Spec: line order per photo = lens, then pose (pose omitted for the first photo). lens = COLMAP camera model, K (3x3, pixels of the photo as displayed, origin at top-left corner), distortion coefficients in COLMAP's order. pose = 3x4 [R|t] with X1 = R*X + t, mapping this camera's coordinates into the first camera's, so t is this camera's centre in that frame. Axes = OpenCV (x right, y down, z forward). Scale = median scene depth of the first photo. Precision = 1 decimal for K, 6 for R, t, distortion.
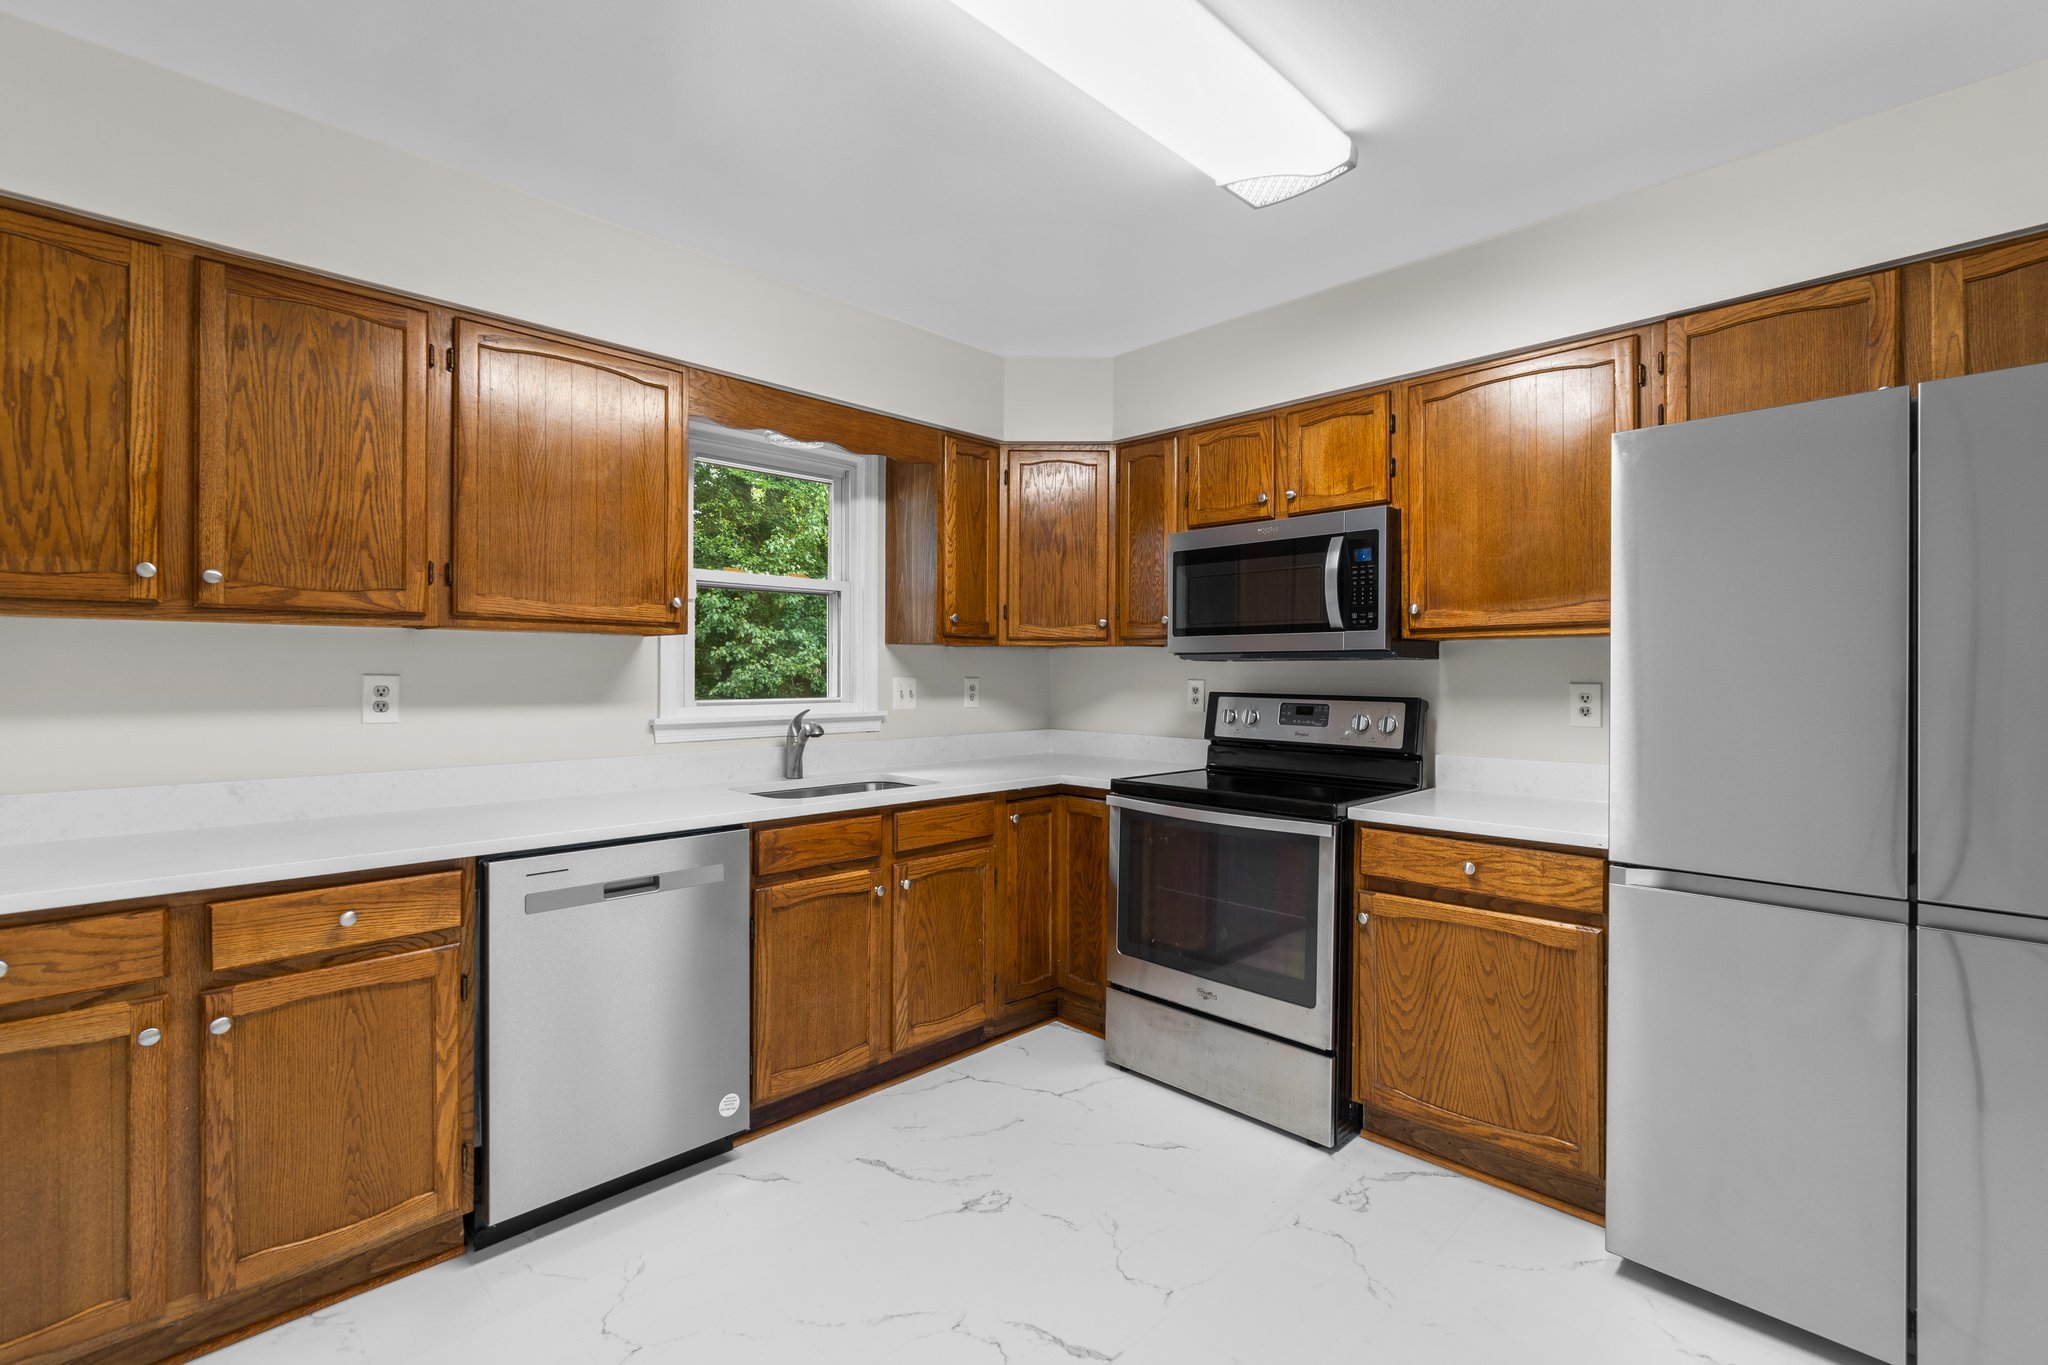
lens RADIAL K [[880.1, 0, 1004.2], [0, 880.1, 681.7], [0, 0, 1]] dist [-0.008183, 0.000687]
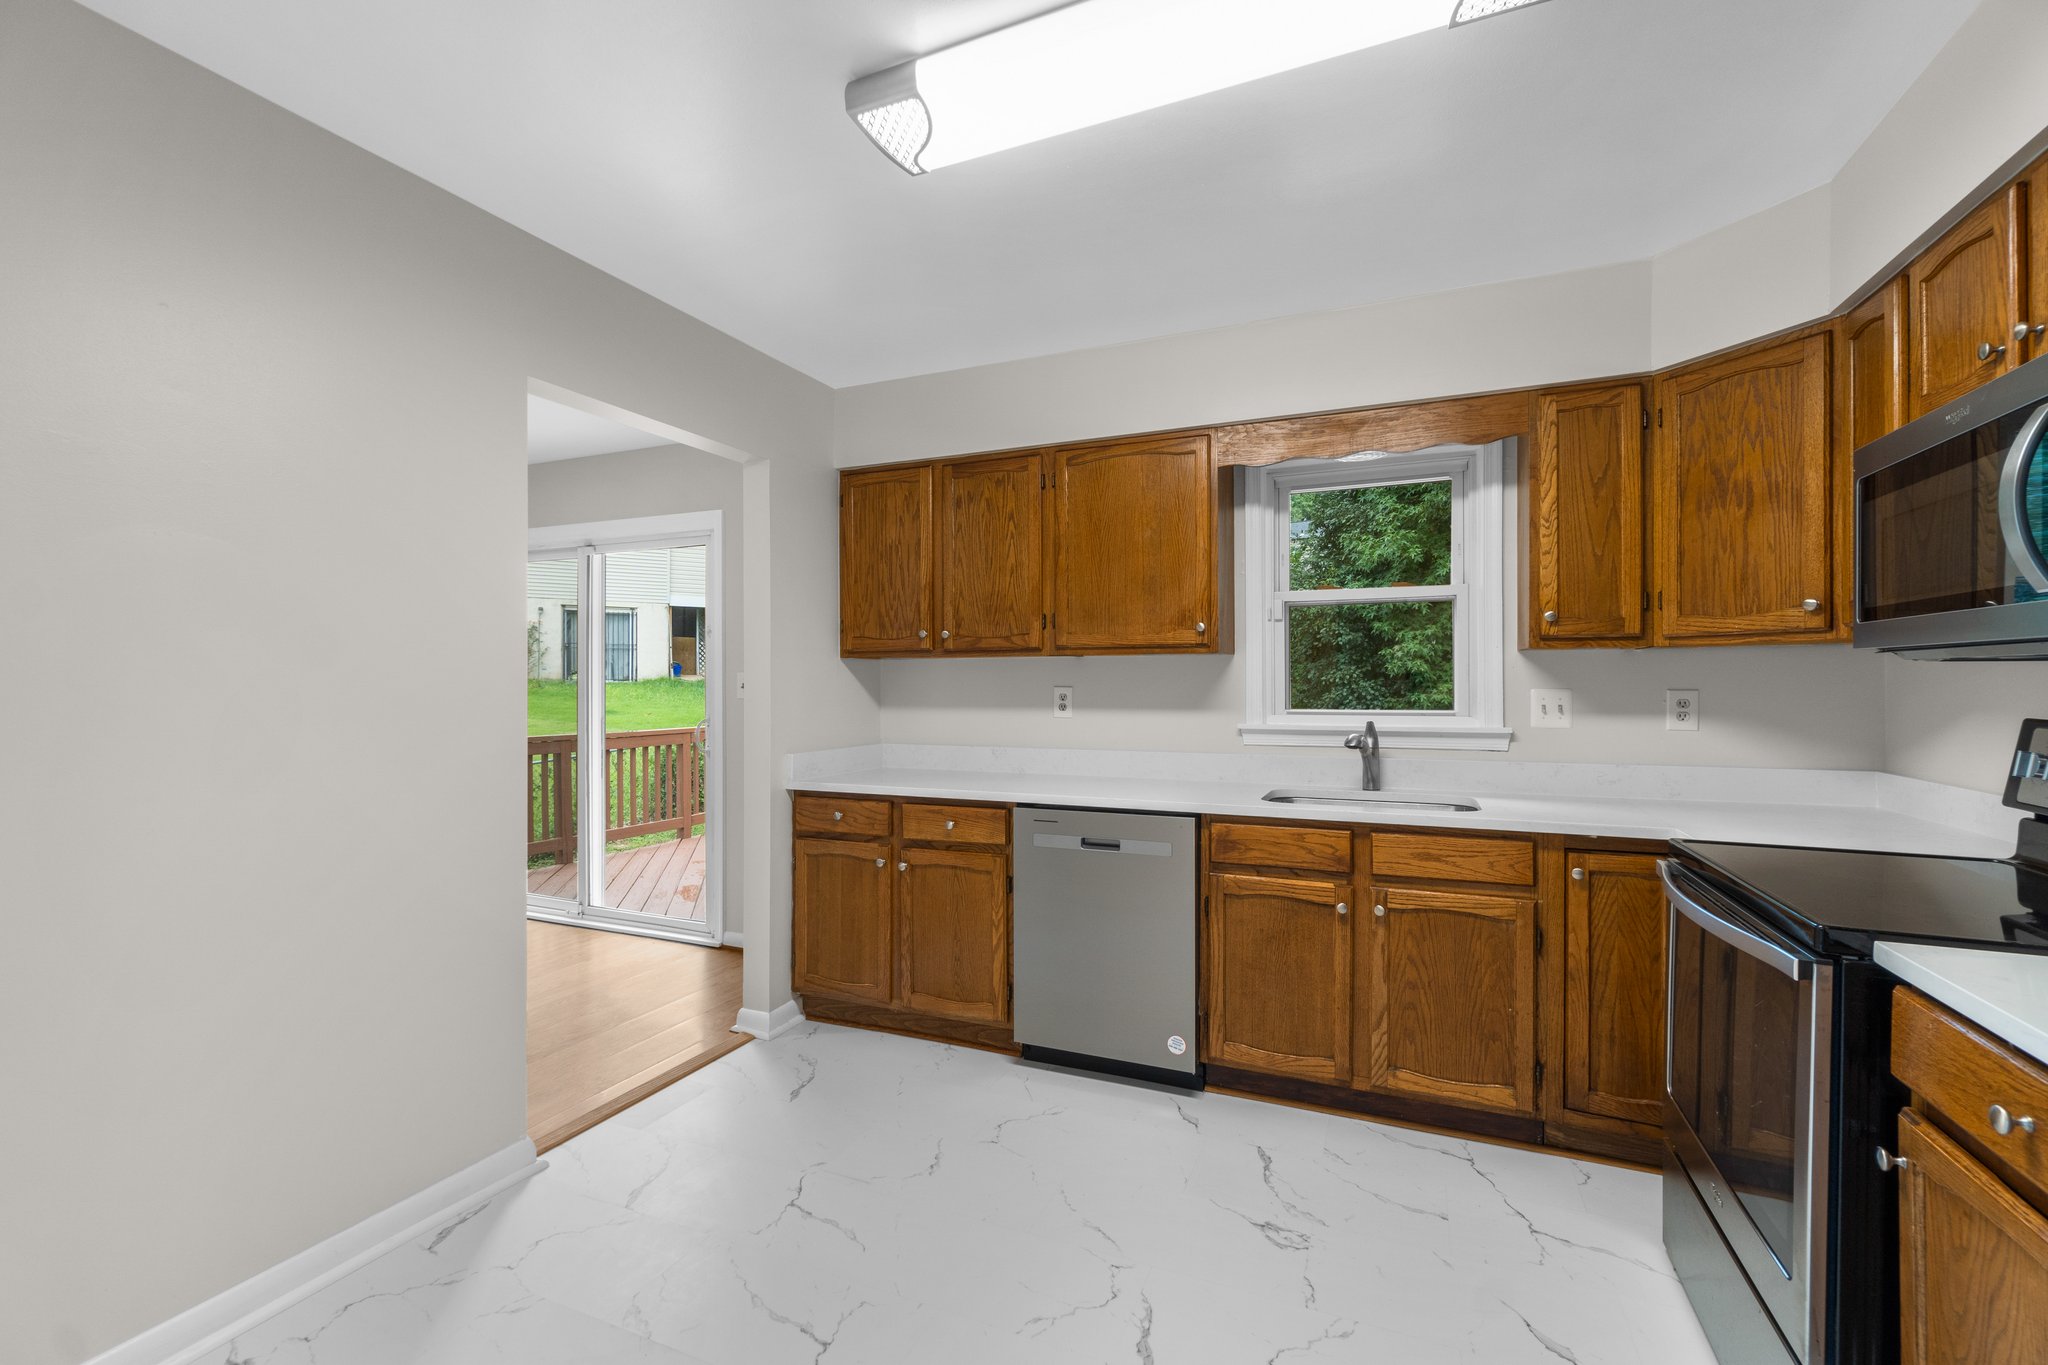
lens RADIAL K [[880.1, 0, 1039.8], [0, 880.1, 687.6], [0, 0, 1]] dist [-0.008183, 0.000687]
pose [[0.390978, 0.001475, -0.920399, 0.692593], [-0.005273, 0.999986, -0.000637, -0.004883], [0.920385, 0.005102, 0.390981, 0.342078]]
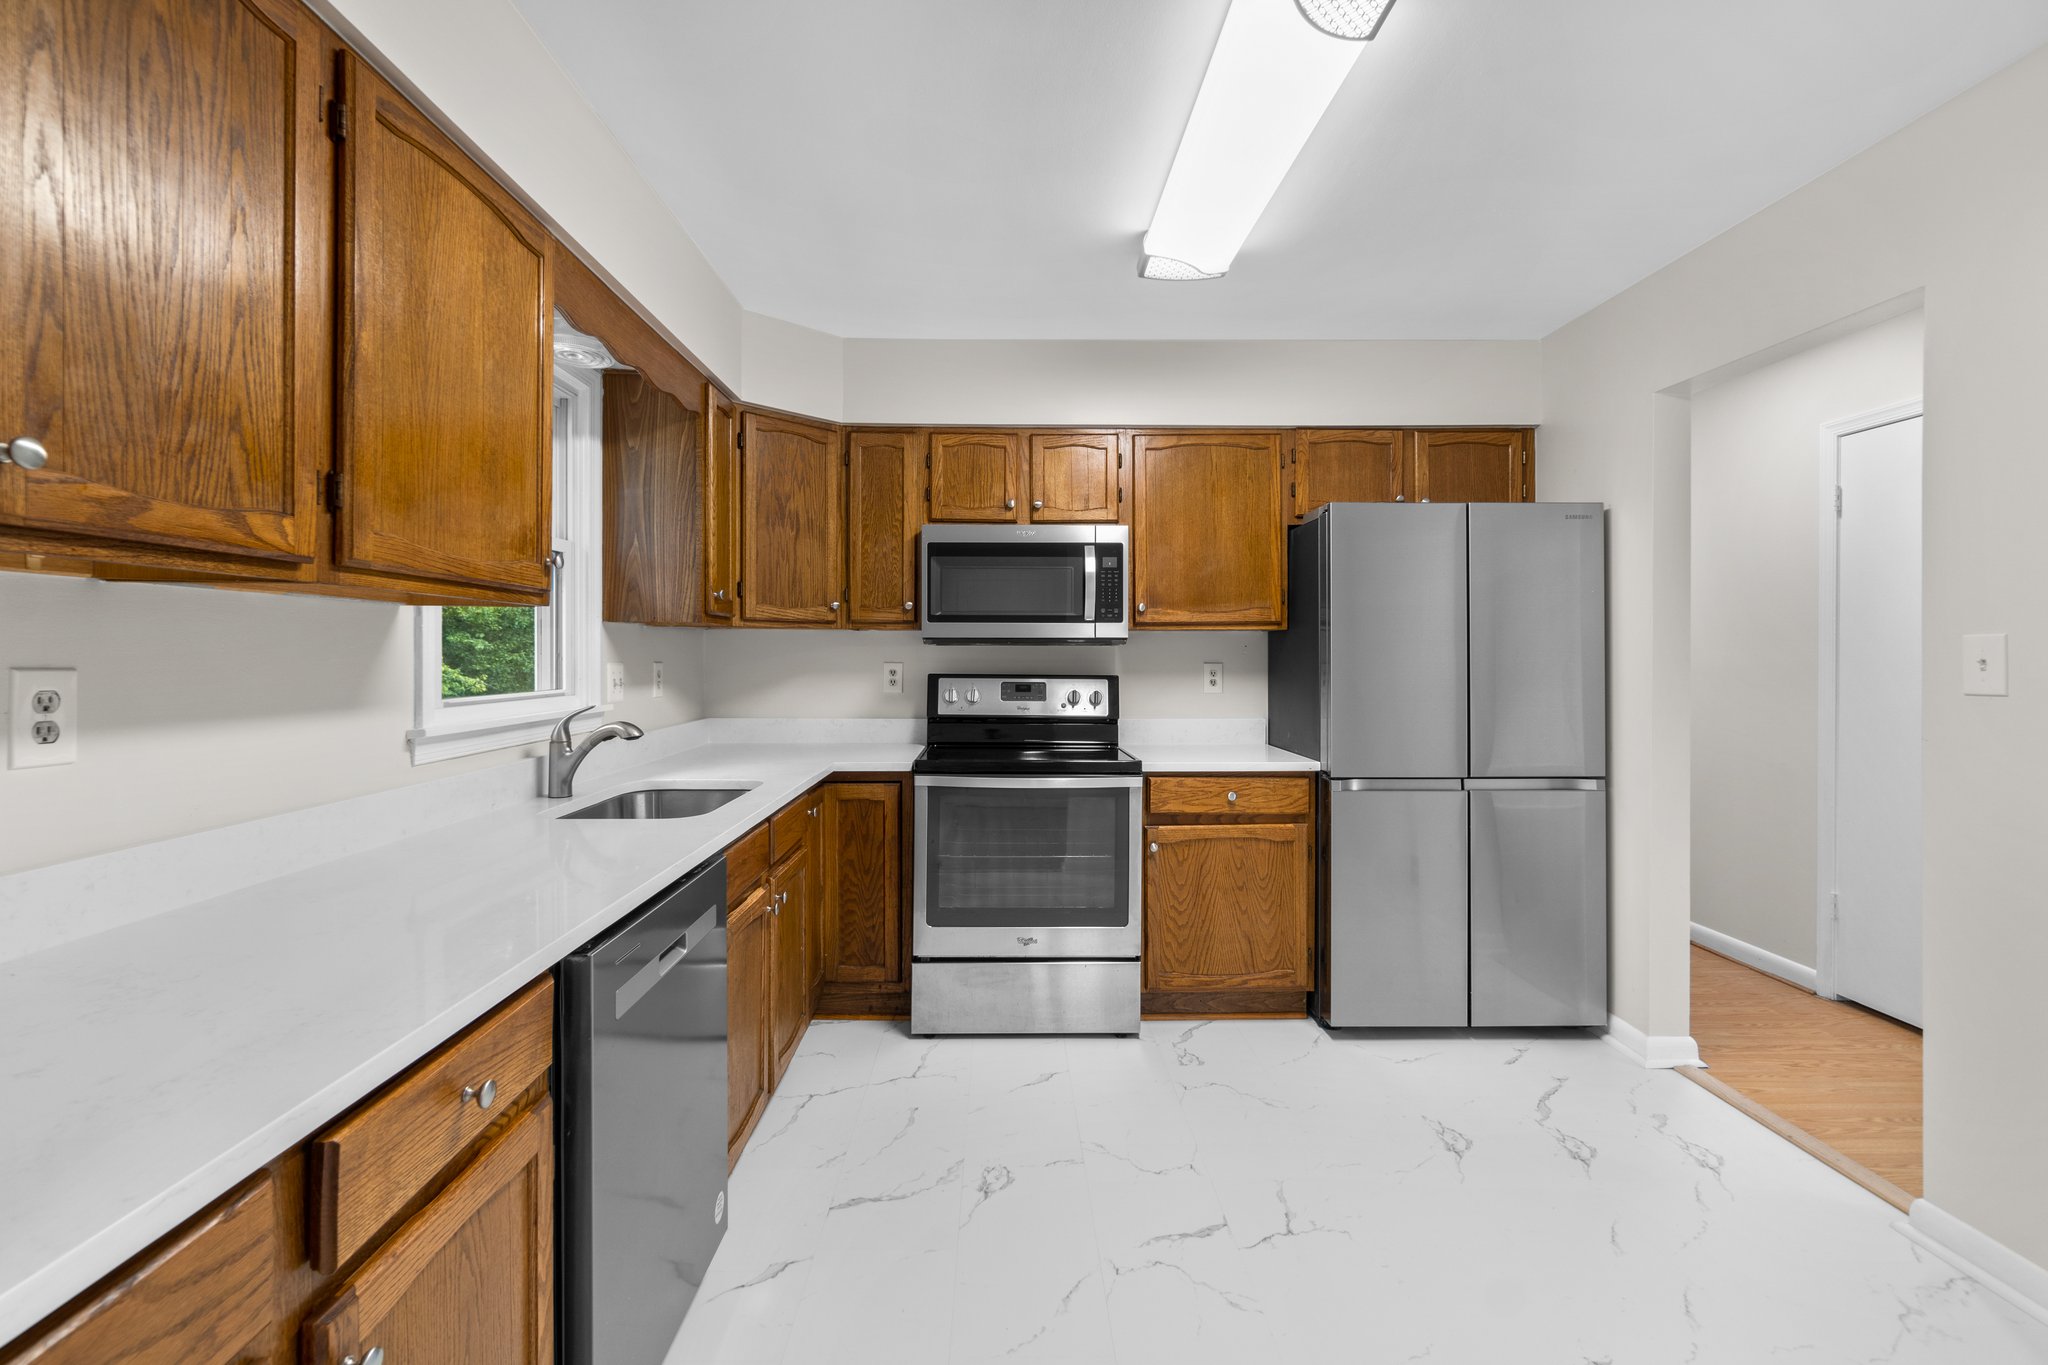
lens RADIAL K [[880.1, 0, 1002.6], [0, 880.1, 664.6], [0, 0, 1]] dist [-0.008183, 0.000687]
pose [[0.700193, -0.010490, 0.713876, -0.665762], [0.007776, 0.999945, 0.007067, -0.009293], [-0.713911, 0.000603, 0.700236, 0.256201]]
